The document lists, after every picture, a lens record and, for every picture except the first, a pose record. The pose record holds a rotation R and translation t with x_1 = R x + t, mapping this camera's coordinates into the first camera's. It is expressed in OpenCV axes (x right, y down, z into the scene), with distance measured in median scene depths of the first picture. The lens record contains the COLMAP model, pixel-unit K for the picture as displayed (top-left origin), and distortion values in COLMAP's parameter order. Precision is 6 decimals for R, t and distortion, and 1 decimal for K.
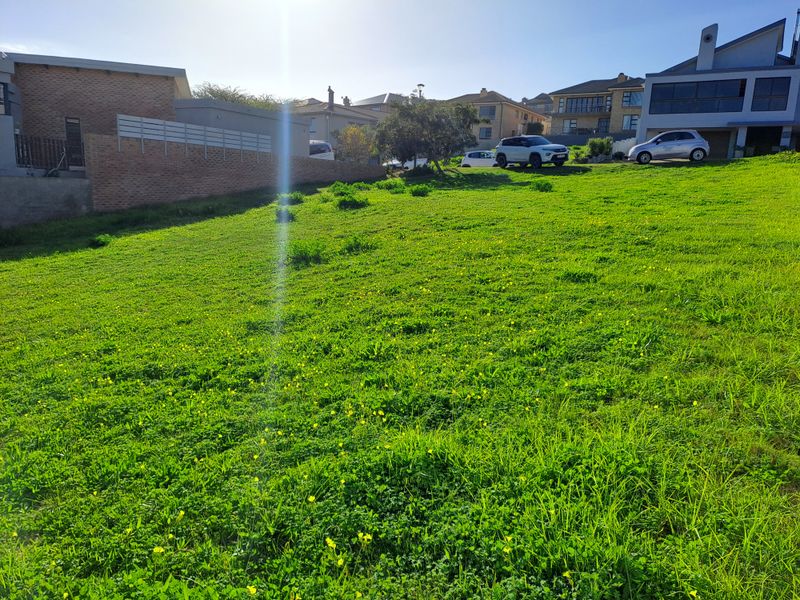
lens RADIAL K [[595.7, 0, 400.2], [0, 595.7, 307.9], [0, 0, 1]] dist [0.090541, -0.089178]
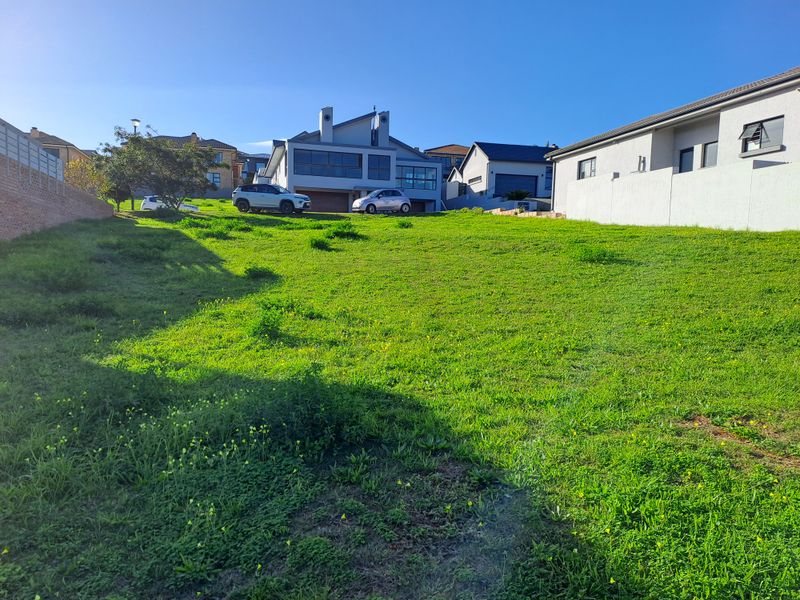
lens RADIAL K [[595.7, 0, 399.1], [0, 595.7, 317.2], [0, 0, 1]] dist [0.090541, -0.089178]
pose [[0.693800, -0.093658, 0.714051, -1.286686], [0.149596, 0.988623, -0.015681, -0.005936], [-0.704459, 0.117699, 0.699918, 0.388886]]
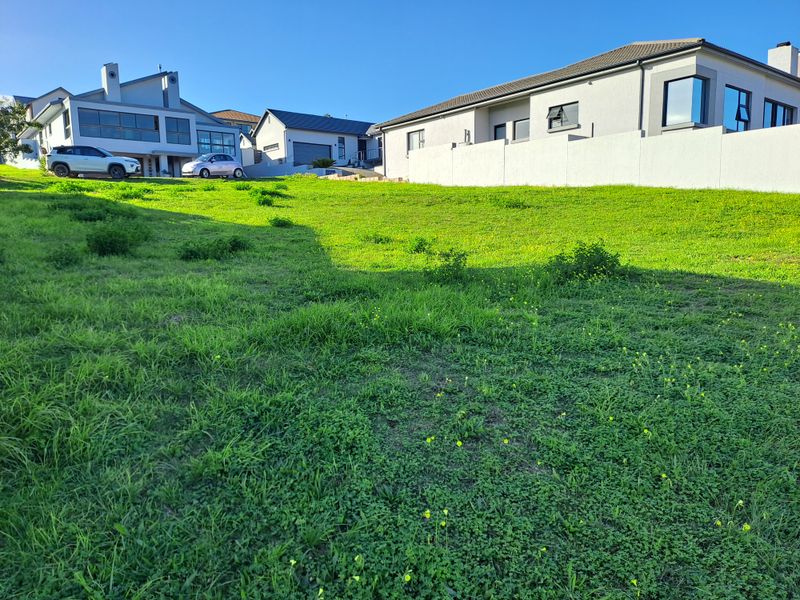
lens RADIAL K [[595.7, 0, 403.7], [0, 595.7, 314.4], [0, 0, 1]] dist [0.090541, -0.089178]
pose [[0.353638, -0.174862, 0.918893, -1.789207], [0.218100, 0.970708, 0.100786, -0.022079], [-0.909600, 0.164769, 0.381416, 0.634977]]
